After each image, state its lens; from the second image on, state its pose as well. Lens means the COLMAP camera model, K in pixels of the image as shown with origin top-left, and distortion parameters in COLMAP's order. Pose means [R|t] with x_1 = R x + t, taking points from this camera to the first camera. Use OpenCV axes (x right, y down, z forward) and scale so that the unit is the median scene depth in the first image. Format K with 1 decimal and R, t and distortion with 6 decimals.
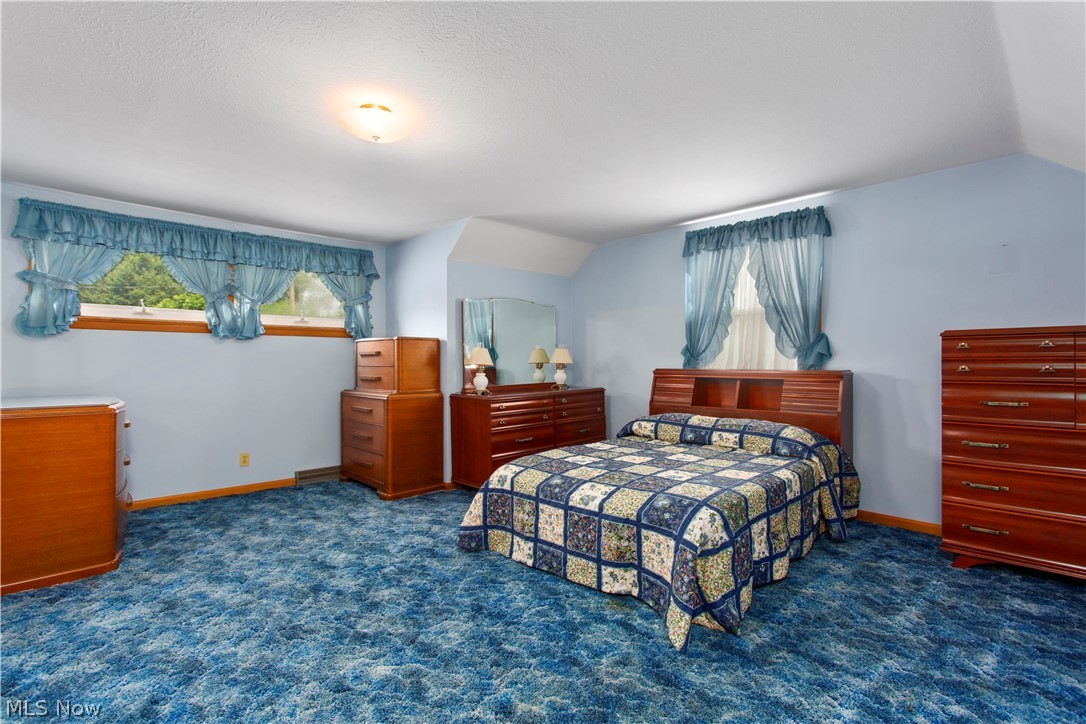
lens RADIAL K [[509.5, 0, 547.5], [0, 509.5, 363.7], [0, 0, 1]] dist [0.001789, 0.000282]
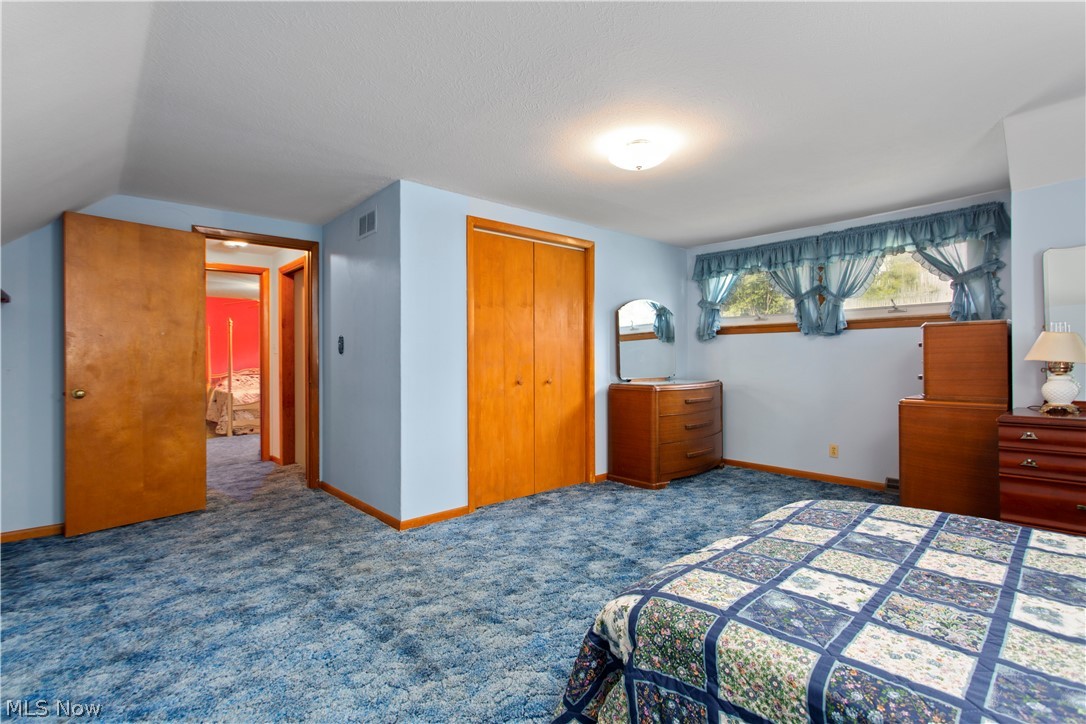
lens RADIAL K [[509.5, 0, 547.4], [0, 509.5, 356.7], [0, 0, 1]] dist [0.001789, 0.000282]
pose [[-0.032140, -0.001248, -0.999483, 0.709188], [0.002597, 0.999996, -0.001332, -0.006536], [0.999480, -0.002638, -0.032137, 0.693629]]
